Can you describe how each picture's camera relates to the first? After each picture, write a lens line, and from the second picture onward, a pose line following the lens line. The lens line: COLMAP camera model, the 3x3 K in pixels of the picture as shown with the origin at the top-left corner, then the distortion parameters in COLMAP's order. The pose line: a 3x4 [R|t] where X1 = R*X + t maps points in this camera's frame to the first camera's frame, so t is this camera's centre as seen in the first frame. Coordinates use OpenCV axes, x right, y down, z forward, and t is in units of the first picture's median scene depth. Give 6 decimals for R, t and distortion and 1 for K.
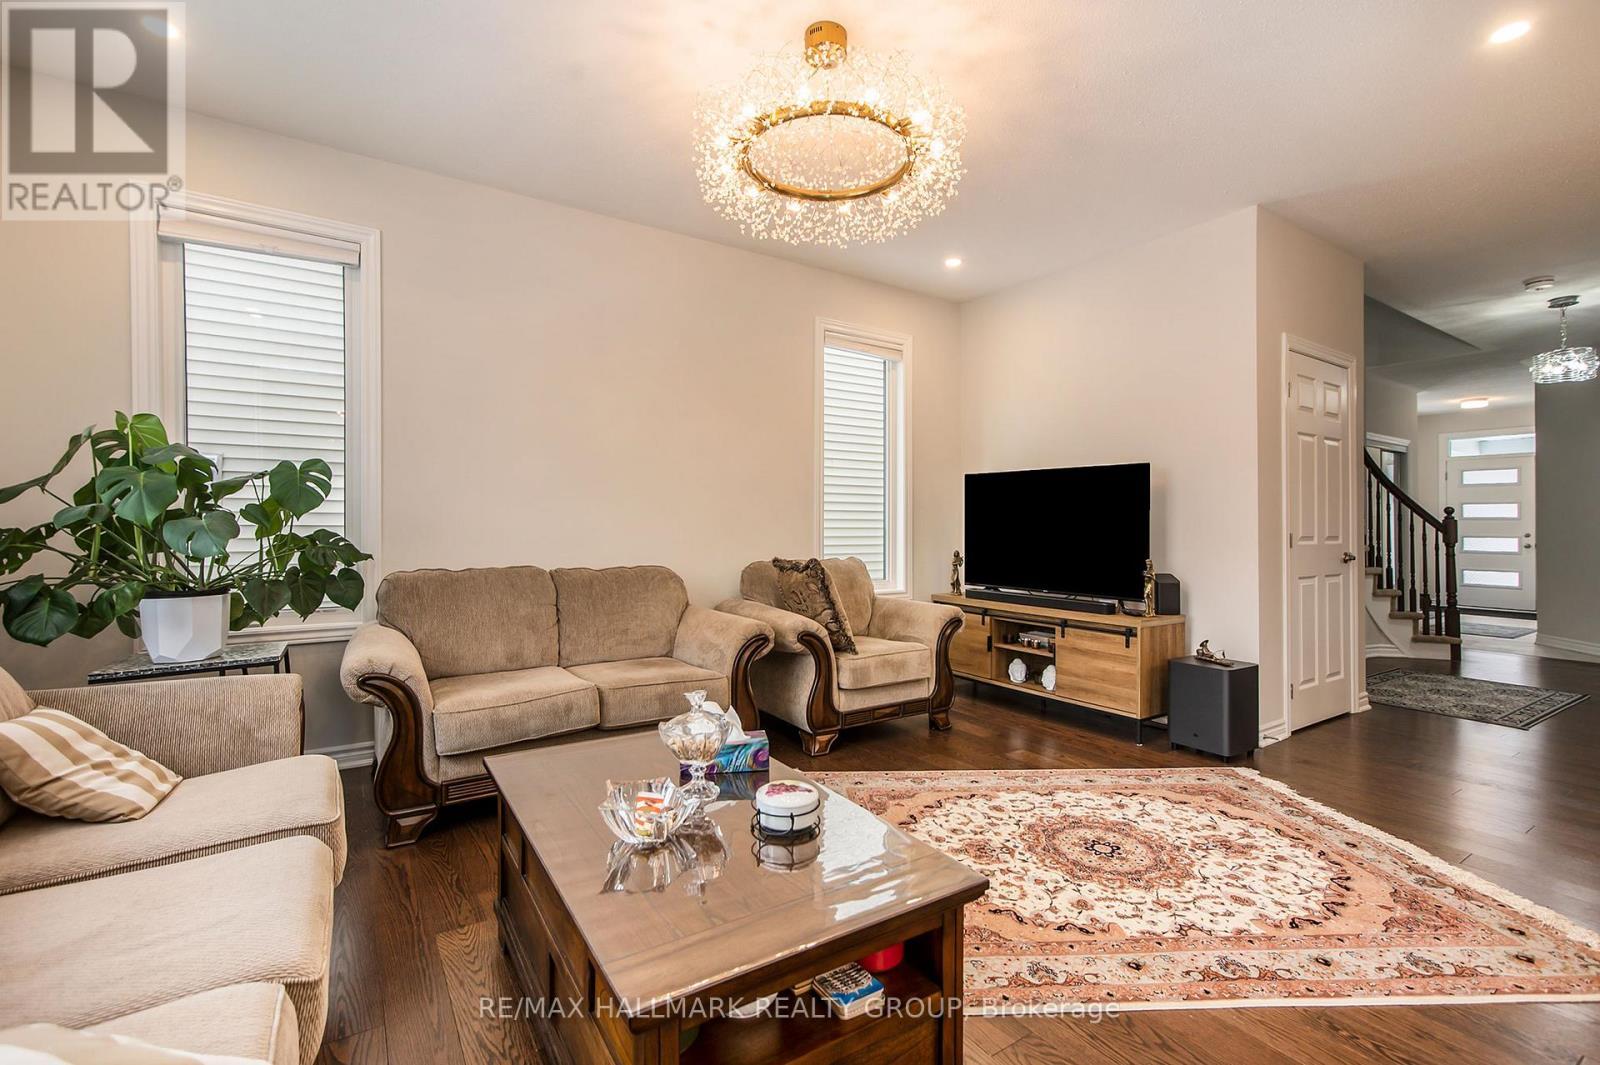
lens RADIAL K [[698.0, 0, 796.1], [0, 698.0, 526.9], [0, 0, 1]] dist [0.000891, 0.000564]
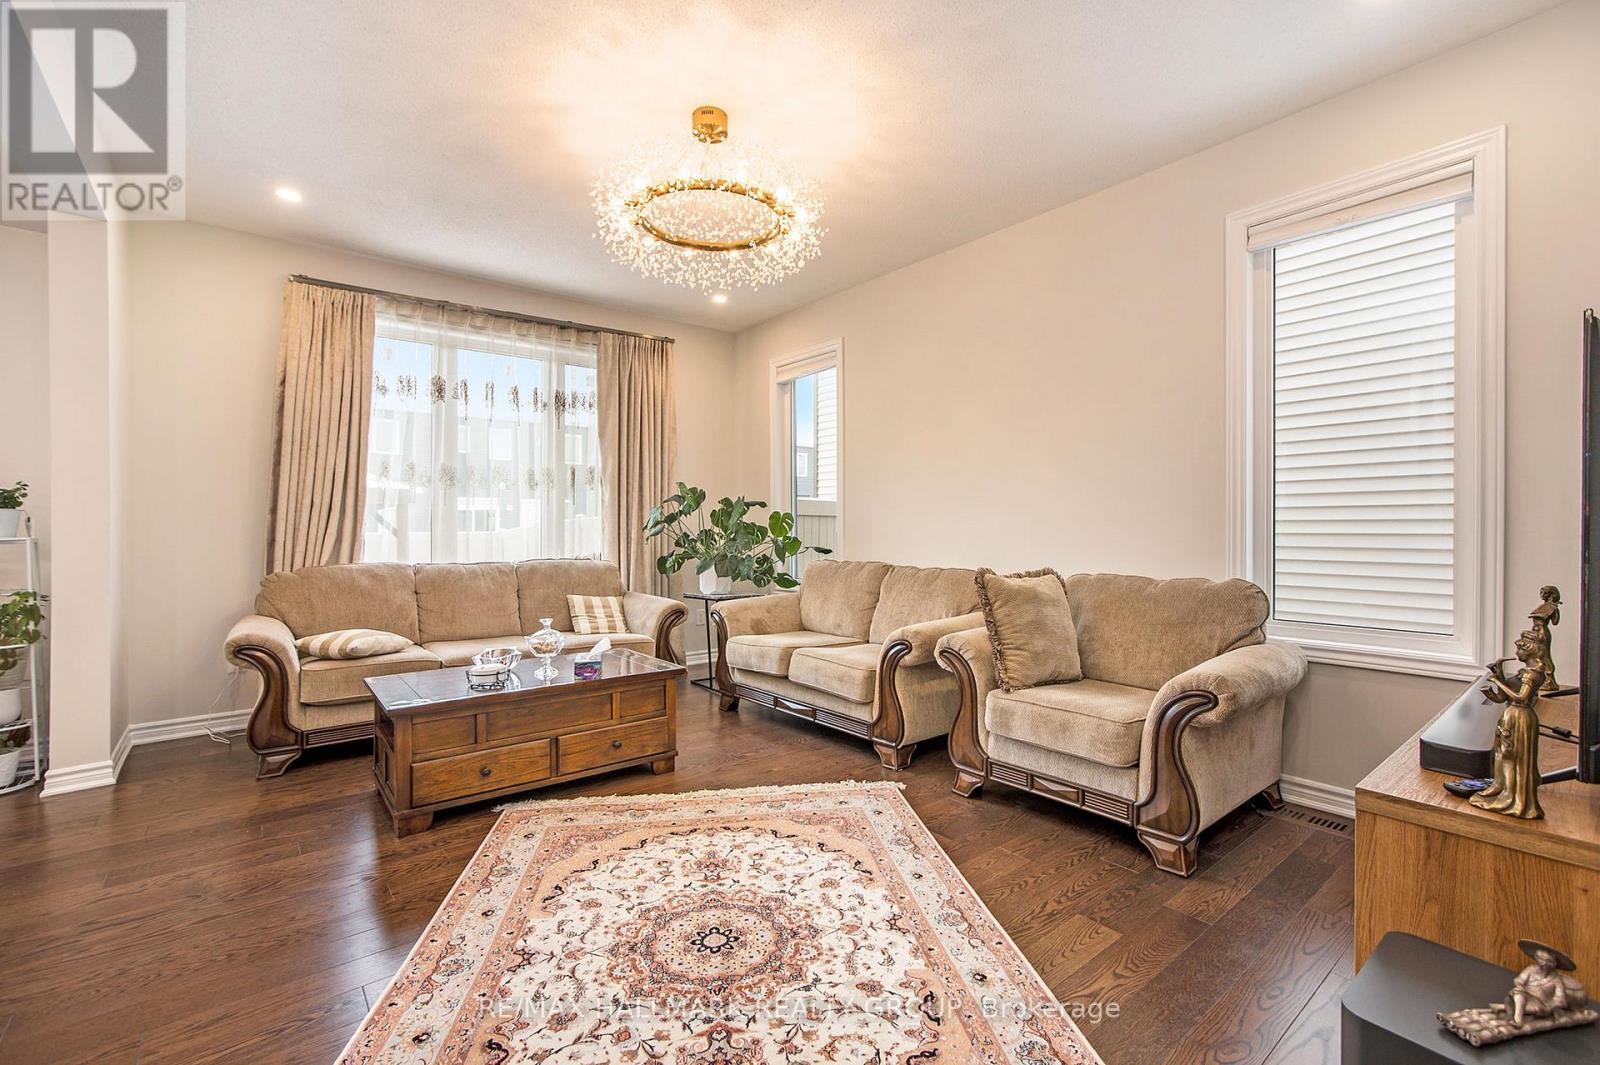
lens RADIAL K [[698.0, 0, 823.2], [0, 698.0, 533.5], [0, 0, 1]] dist [0.000891, 0.000564]
pose [[0.122583, 0.003149, -0.992453, 1.156037], [0.002044, 0.999992, 0.003425, 0.000462], [0.992456, -0.002449, 0.122576, 0.962514]]
